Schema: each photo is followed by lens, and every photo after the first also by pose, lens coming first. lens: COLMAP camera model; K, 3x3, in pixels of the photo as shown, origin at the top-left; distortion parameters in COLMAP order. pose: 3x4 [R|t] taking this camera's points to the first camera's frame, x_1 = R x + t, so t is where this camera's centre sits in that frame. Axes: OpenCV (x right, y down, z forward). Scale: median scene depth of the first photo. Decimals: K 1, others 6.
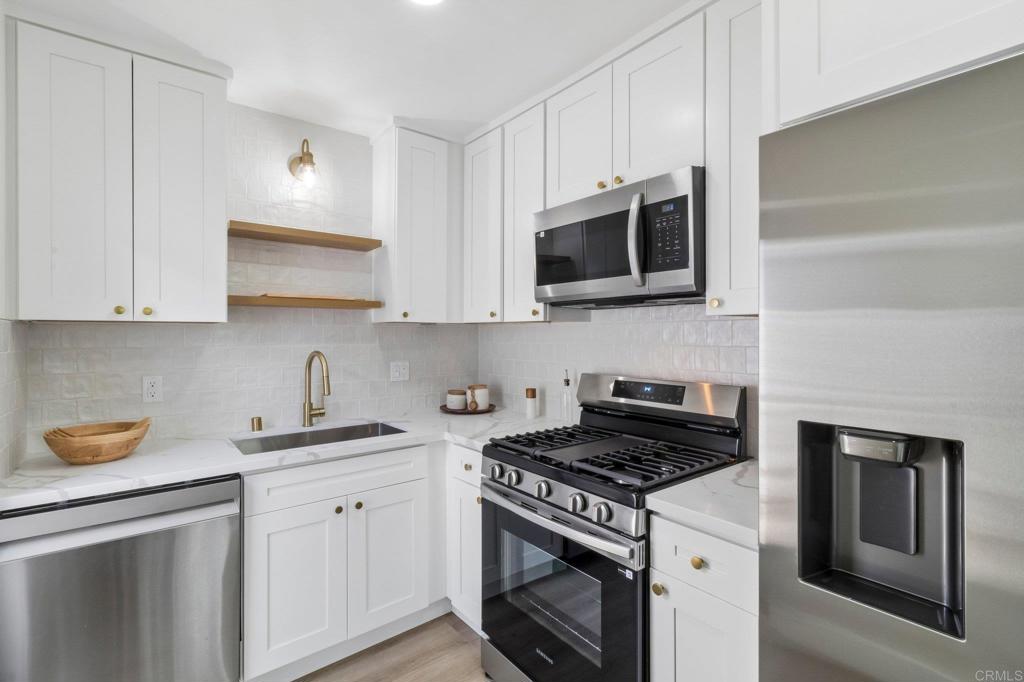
lens RADIAL K [[491.5, 0, 523.4], [0, 491.5, 323.9], [0, 0, 1]] dist [-0.001157, 0.000302]
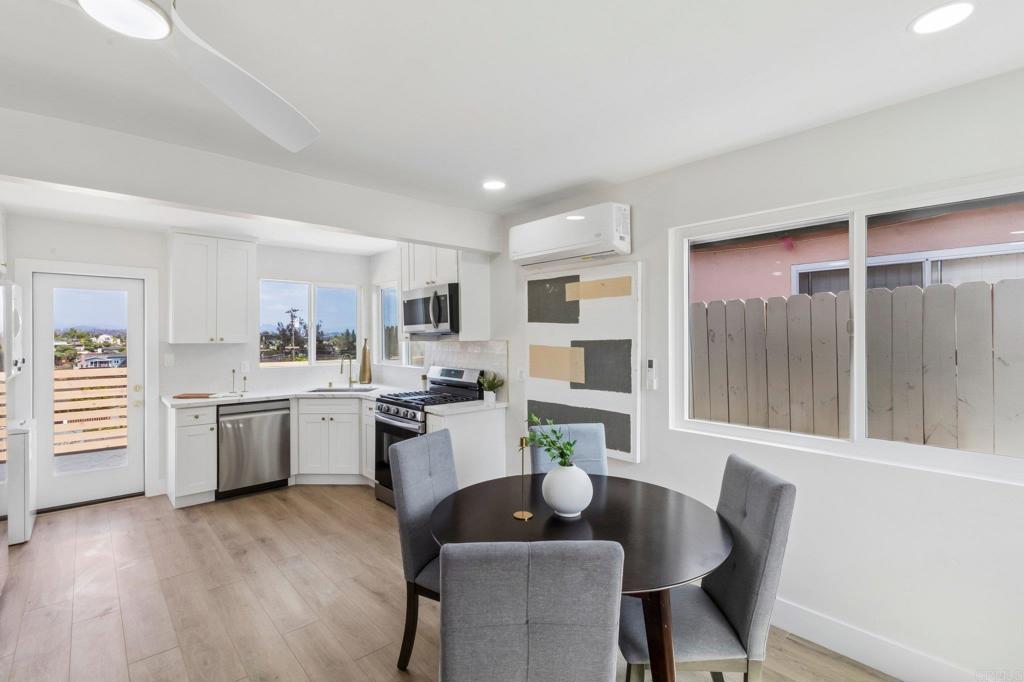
lens RADIAL K [[479.4, 0, 509.5], [0, 479.4, 337.8], [0, 0, 1]] dist [0.000709, 0.000314]
pose [[0.998100, -0.006079, 0.061307, 0.382850], [0.005434, 0.999928, 0.010677, -0.045274], [-0.061368, -0.010323, 0.998062, -1.173947]]
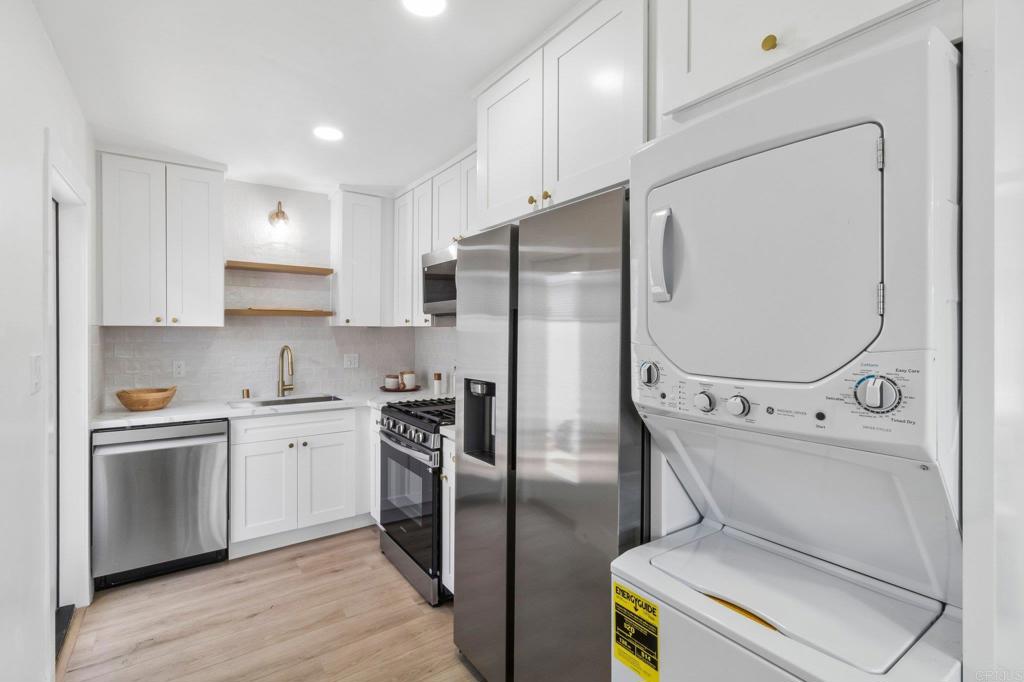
lens RADIAL K [[485.1, 0, 512.4], [0, 485.1, 326.8], [0, 0, 1]] dist [-0.000106, -0.000173]
pose [[0.998230, 0.004690, -0.059283, 0.416259], [-0.004240, 0.999961, 0.007717, -0.019005], [0.059317, -0.007452, 0.998211, -0.502414]]
